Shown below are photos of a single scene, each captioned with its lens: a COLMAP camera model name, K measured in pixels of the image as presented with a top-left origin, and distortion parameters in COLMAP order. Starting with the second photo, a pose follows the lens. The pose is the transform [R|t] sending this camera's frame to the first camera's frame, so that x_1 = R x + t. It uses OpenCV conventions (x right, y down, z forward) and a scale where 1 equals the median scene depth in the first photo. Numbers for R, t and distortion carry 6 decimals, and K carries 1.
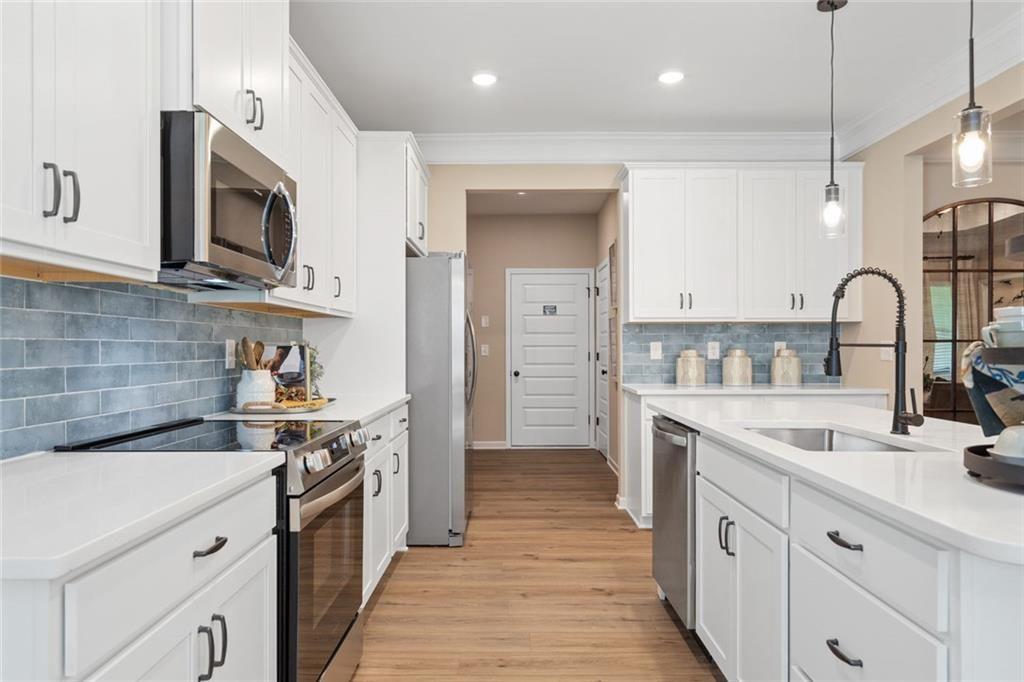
lens RADIAL K [[659.4, 0, 506.9], [0, 659.4, 345.2], [0, 0, 1]] dist [0.024783, 0.000148]
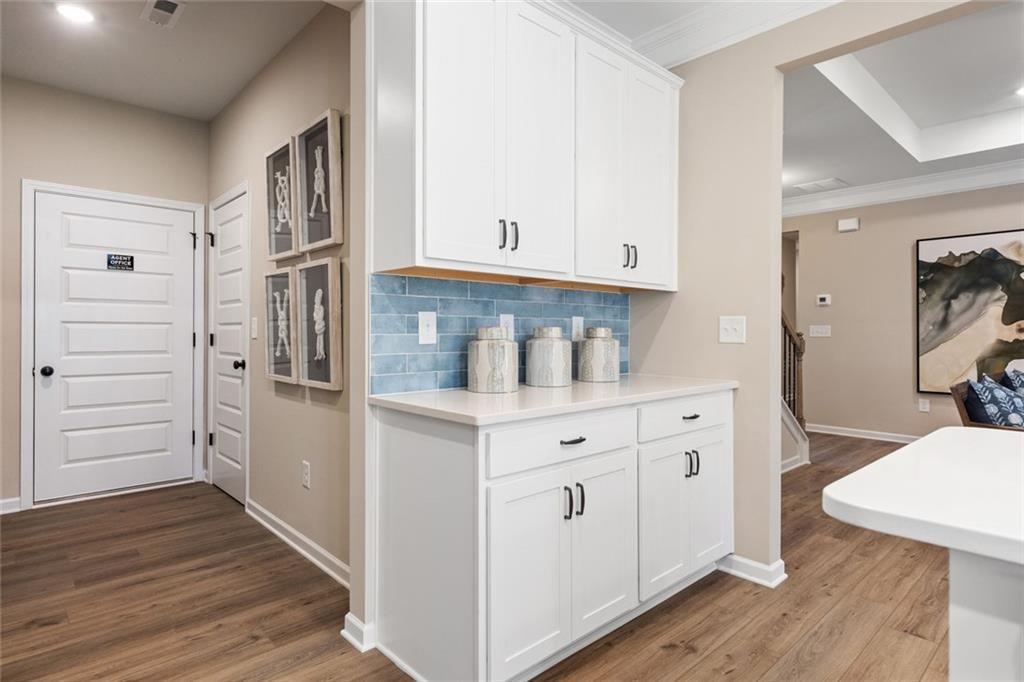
lens RADIAL K [[554.5, 0, 509.9], [0, 554.5, 331.5], [0, 0, 1]] dist [0.001630, 0.000727]
pose [[0.730935, 0.004463, 0.682432, -0.036901], [-0.006831, 0.999976, 0.000777, 0.011583], [-0.682413, -0.005230, 0.730948, 0.715823]]
